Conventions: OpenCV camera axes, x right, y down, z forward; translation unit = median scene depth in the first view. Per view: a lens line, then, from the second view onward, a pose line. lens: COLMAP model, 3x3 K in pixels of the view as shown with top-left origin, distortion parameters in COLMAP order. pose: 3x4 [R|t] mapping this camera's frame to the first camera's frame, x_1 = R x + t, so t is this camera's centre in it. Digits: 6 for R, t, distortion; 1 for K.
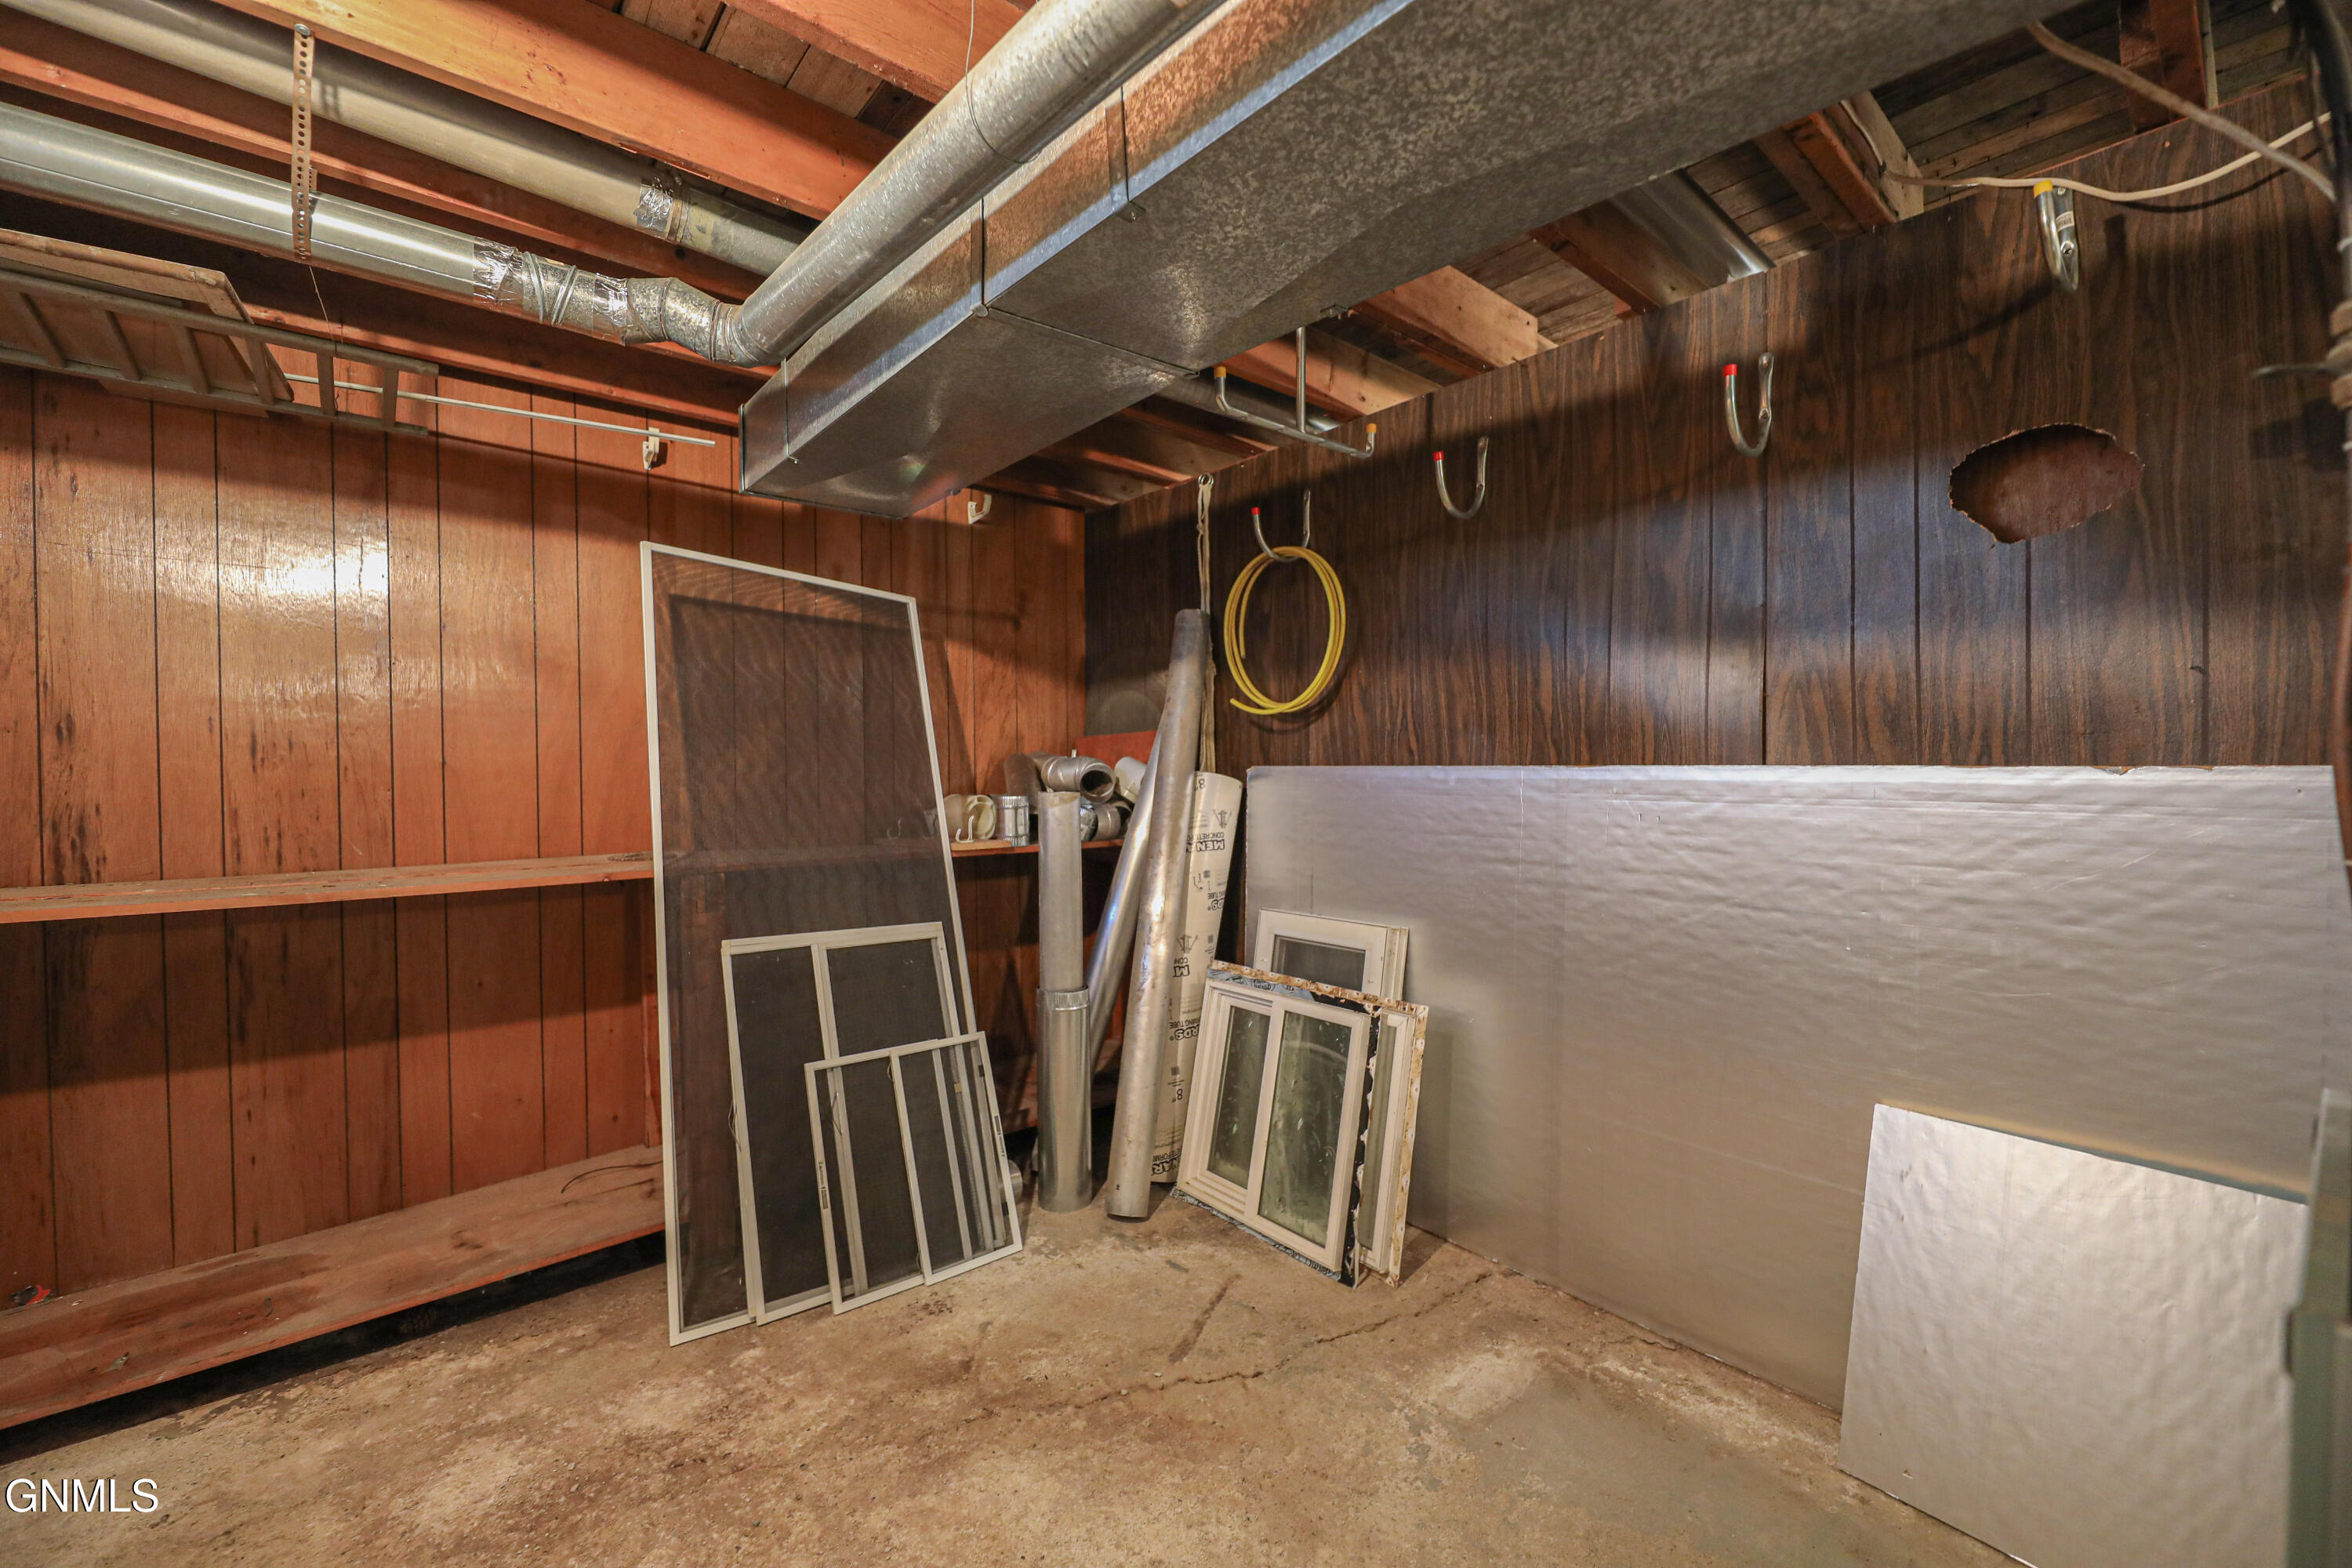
lens RADIAL K [[938.2, 0, 1173.4], [0, 938.2, 789.8], [0, 0, 1]] dist [-0.001057, -0.003531]
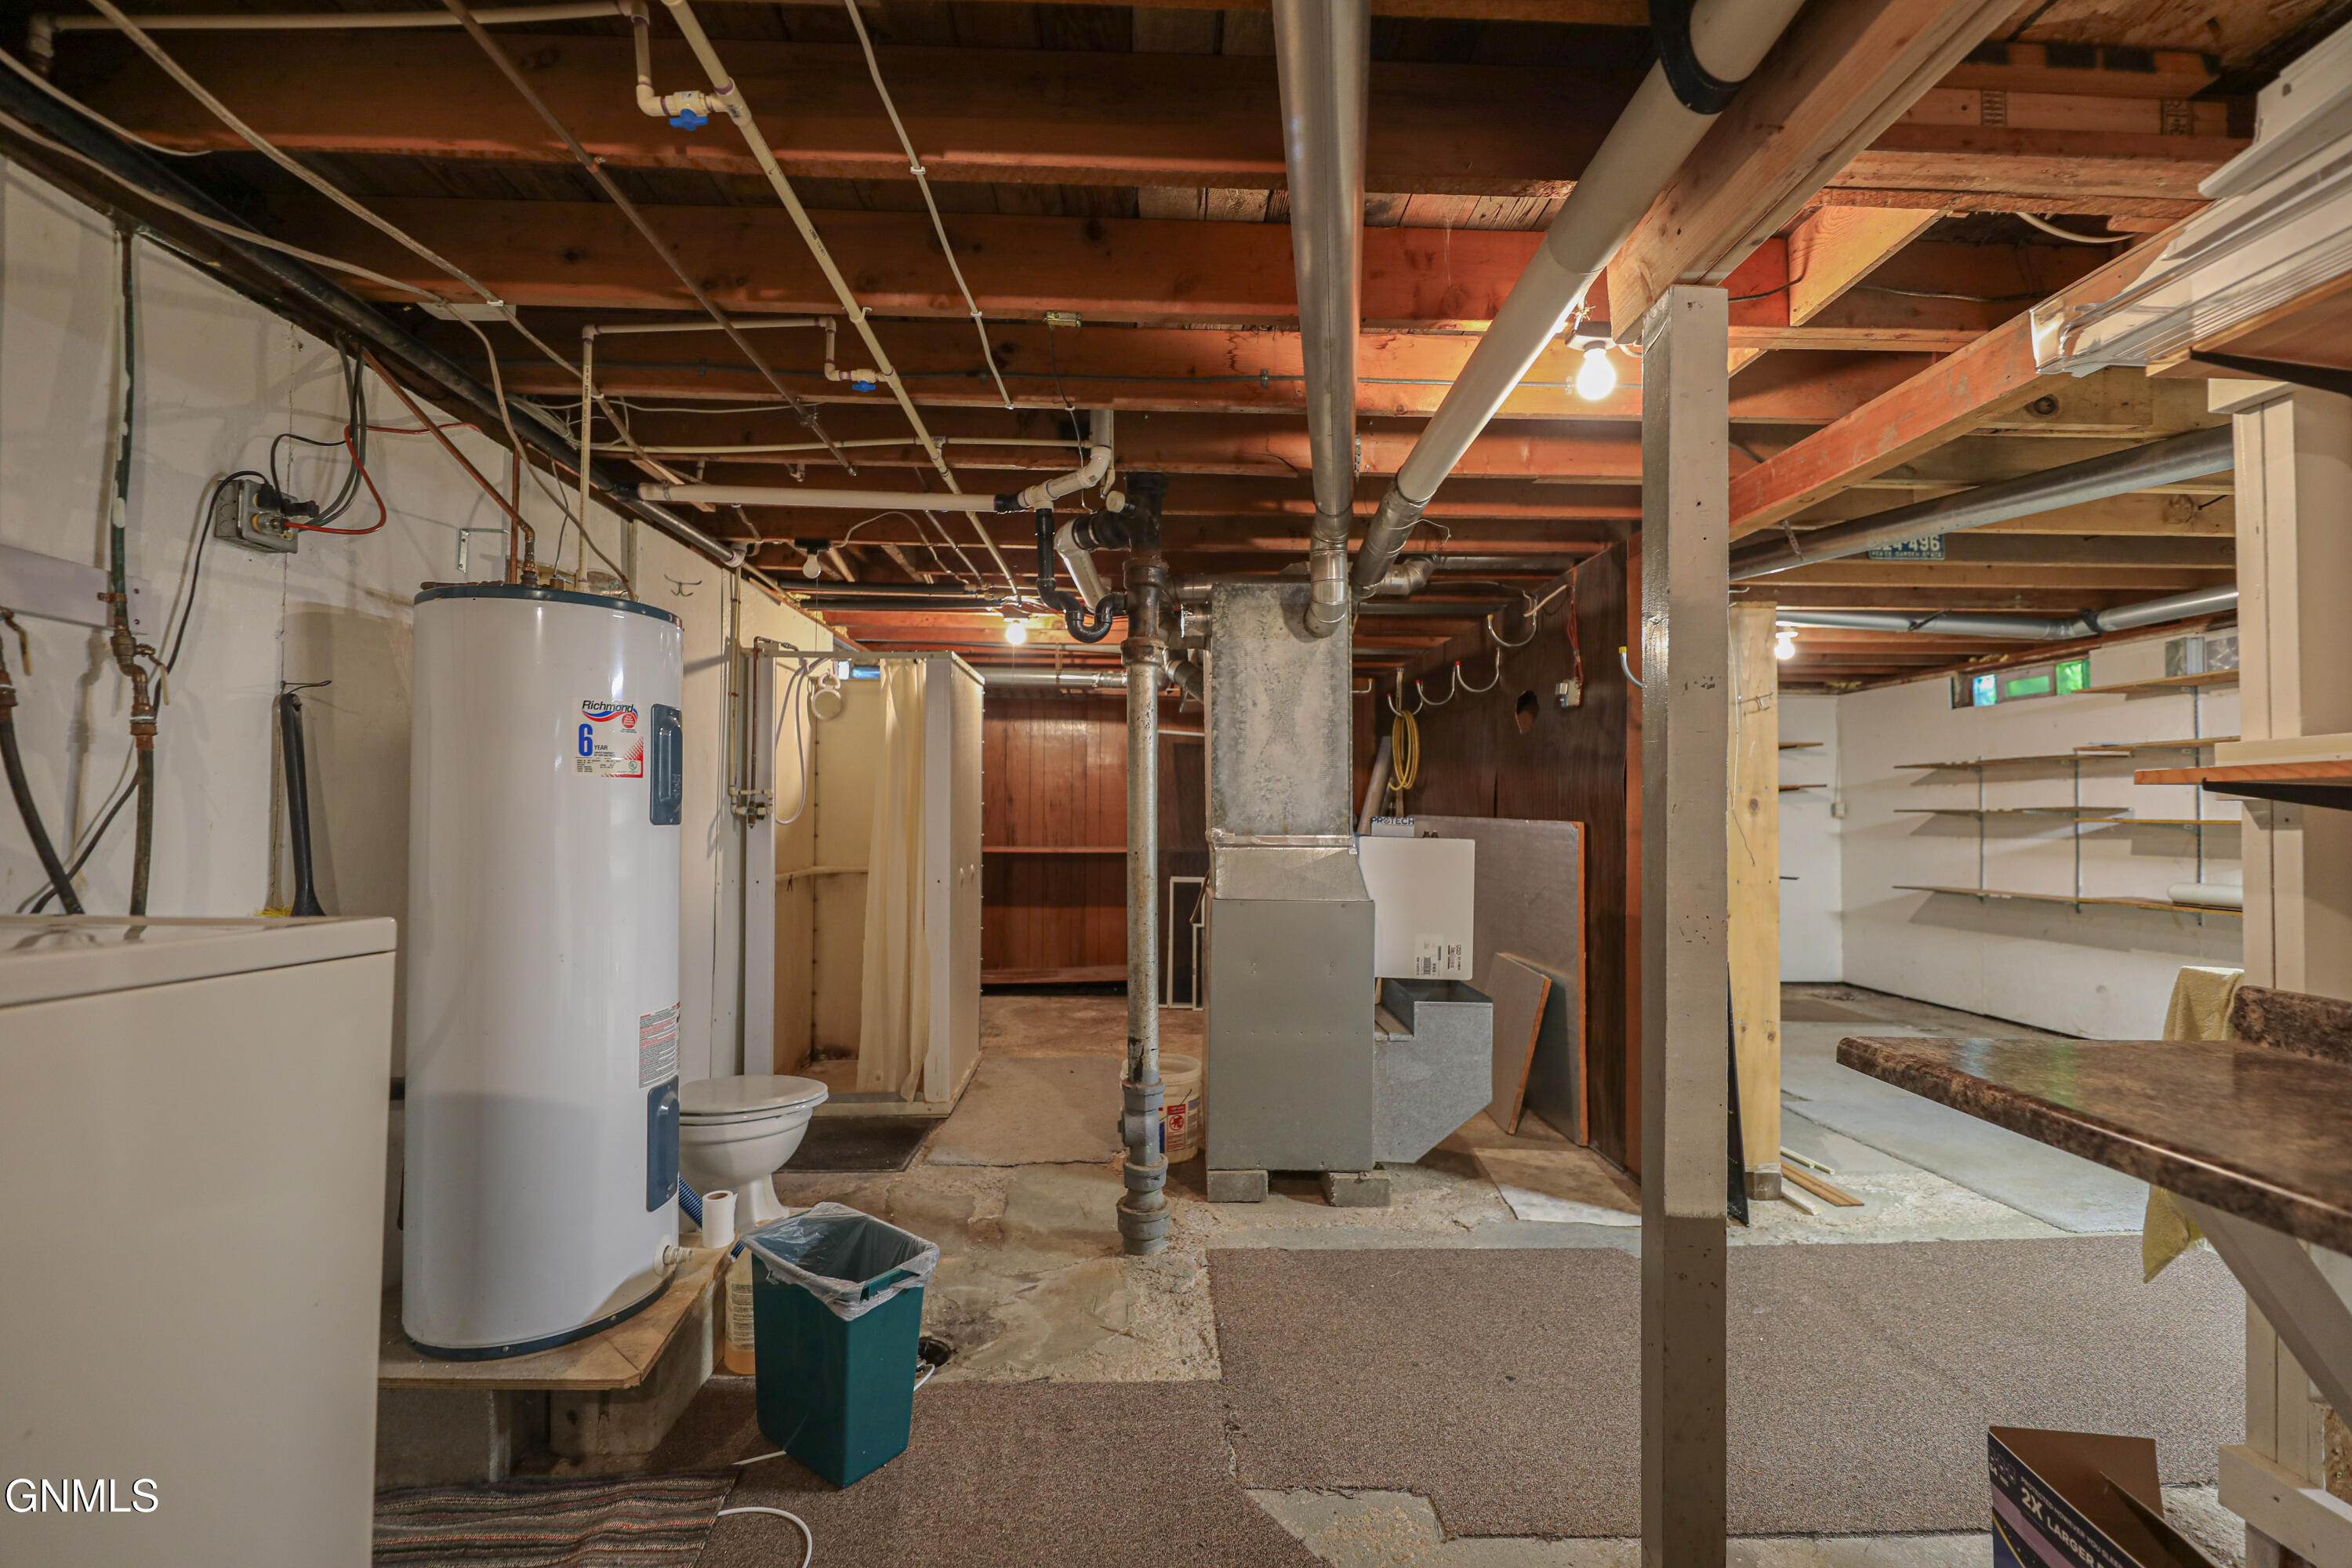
lens RADIAL K [[938.2, 0, 1173.4], [0, 938.2, 789.8], [0, 0, 1]] dist [-0.001057, -0.003531]
pose [[0.781830, -0.006946, -0.623453, 1.358426], [-0.019991, 0.999145, -0.036200, 0.009451], [0.623171, 0.040766, 0.781022, -1.258173]]
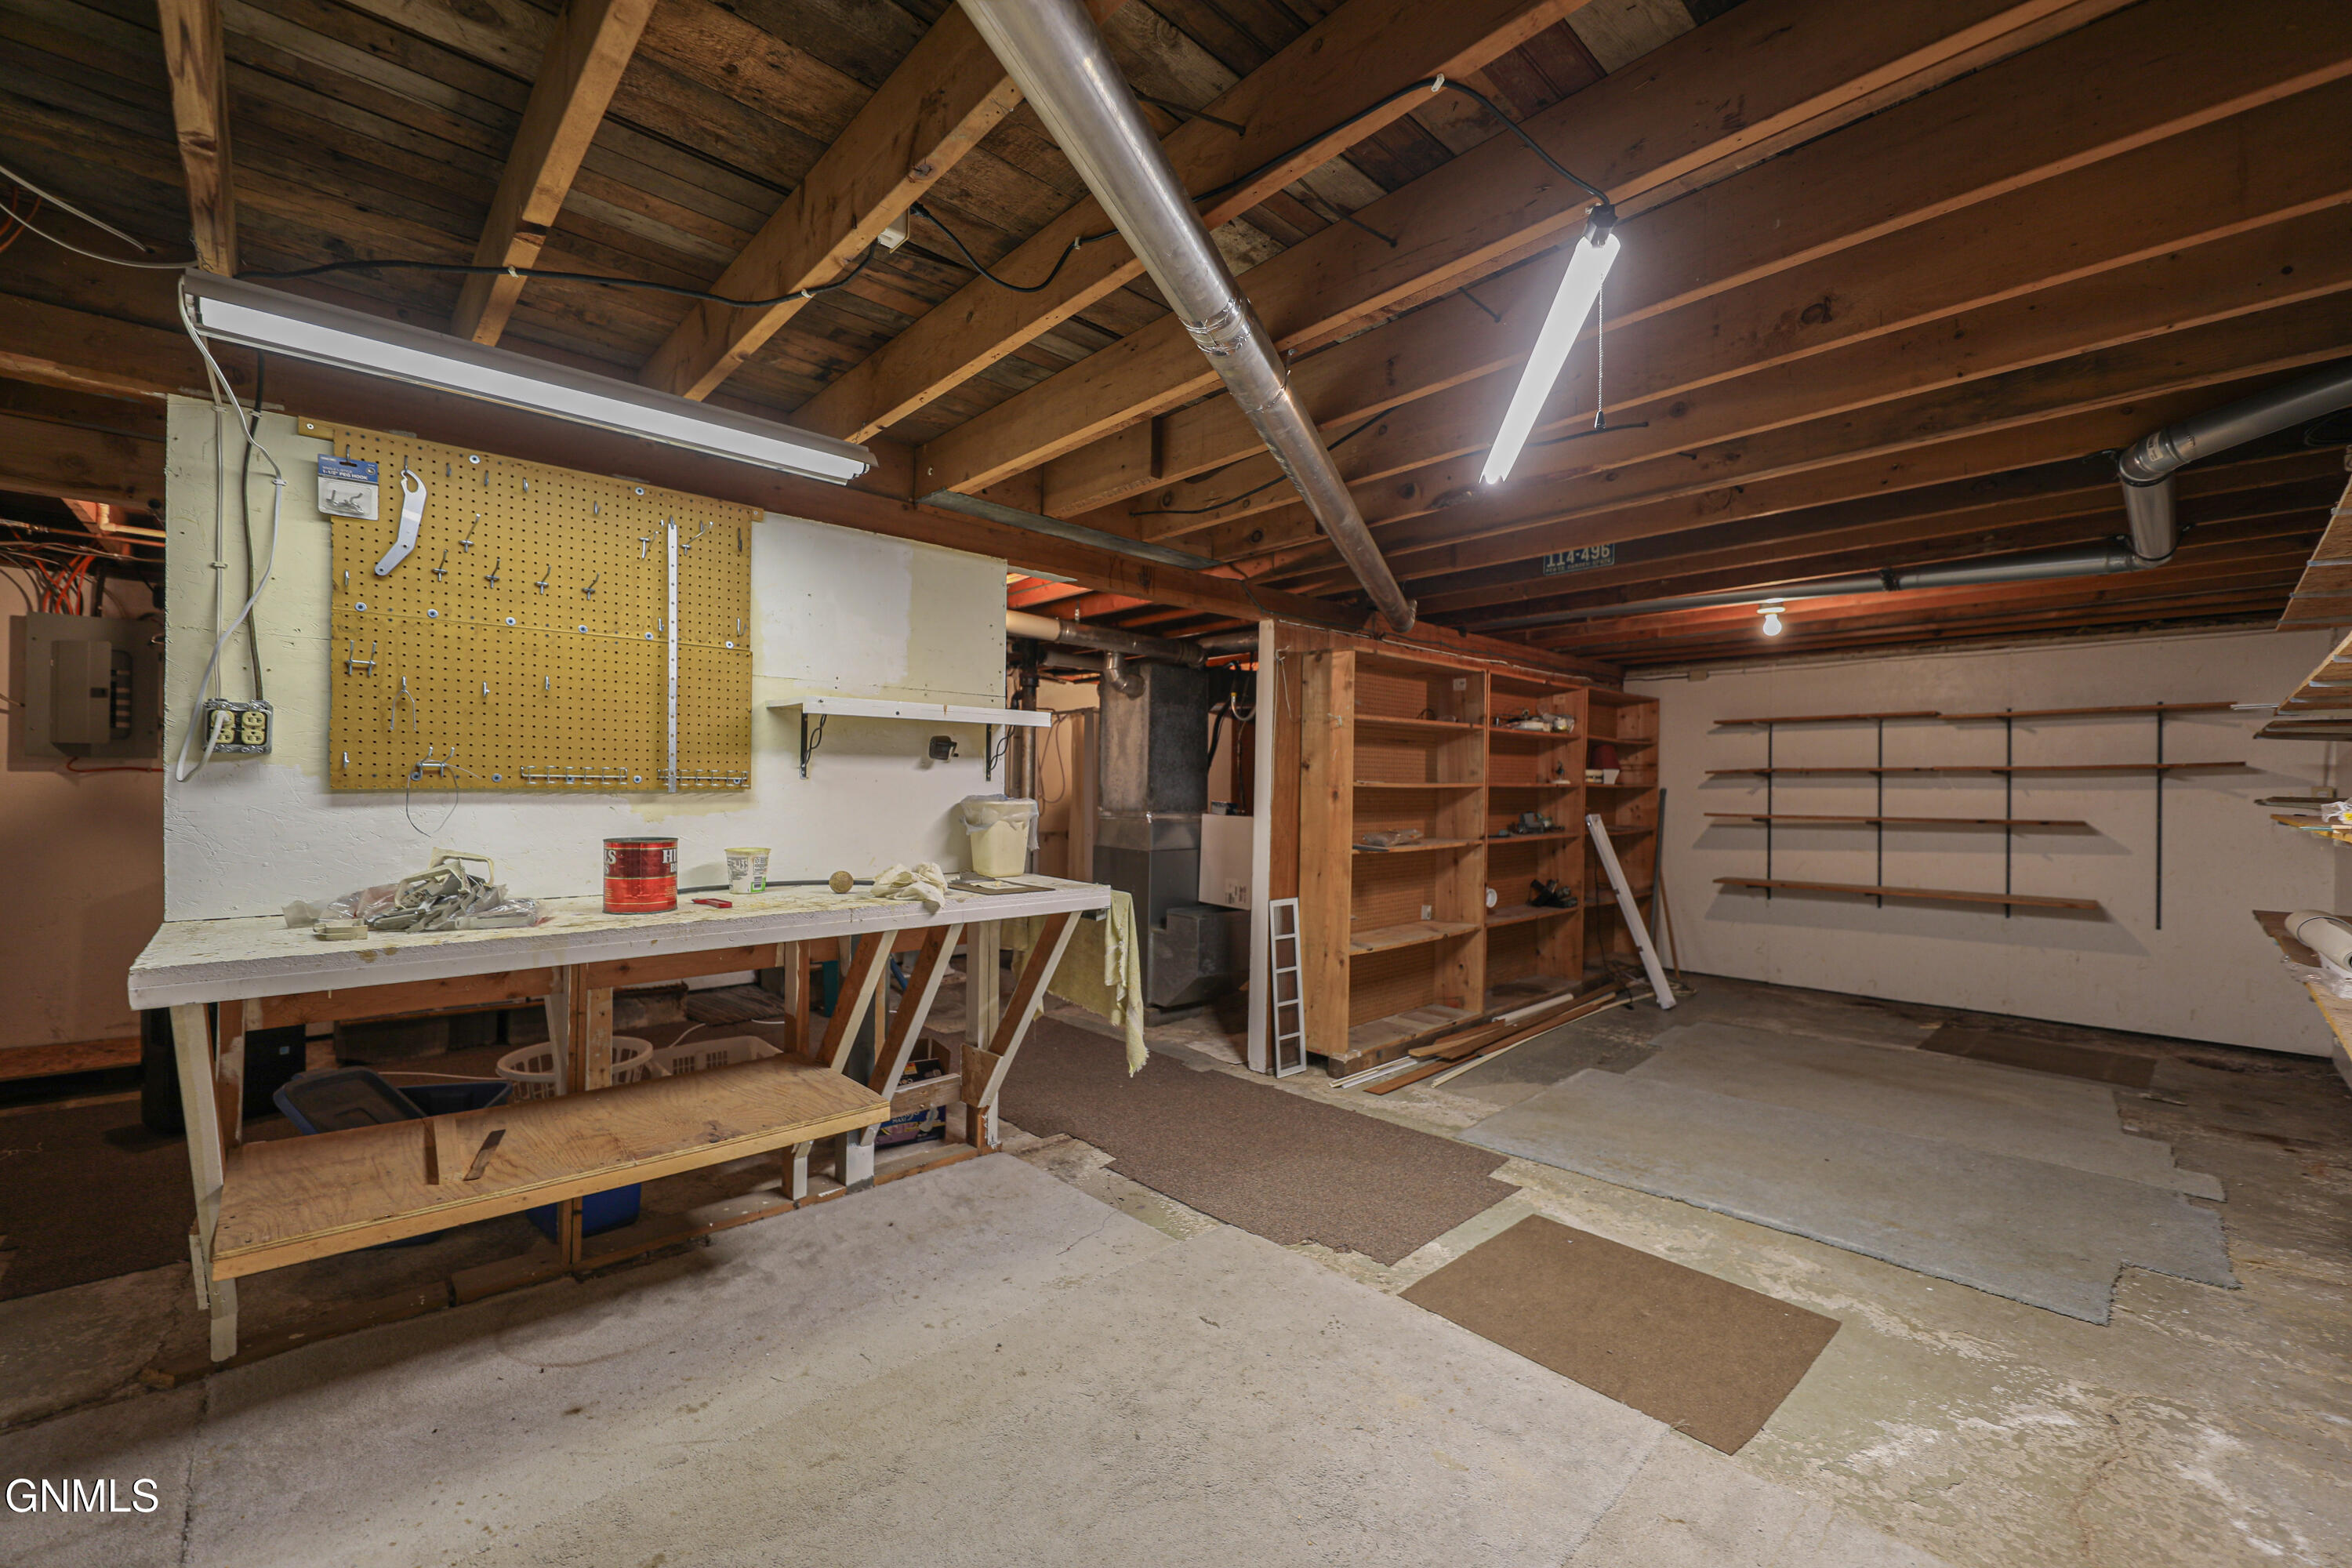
lens RADIAL K [[938.2, 0, 1173.4], [0, 938.2, 789.8], [0, 0, 1]] dist [-0.001057, -0.003531]
pose [[0.055005, 0.007391, -0.998459, 5.046388], [-0.026582, 0.999629, 0.005936, -0.118902], [0.998132, 0.026214, 0.055182, 1.291793]]
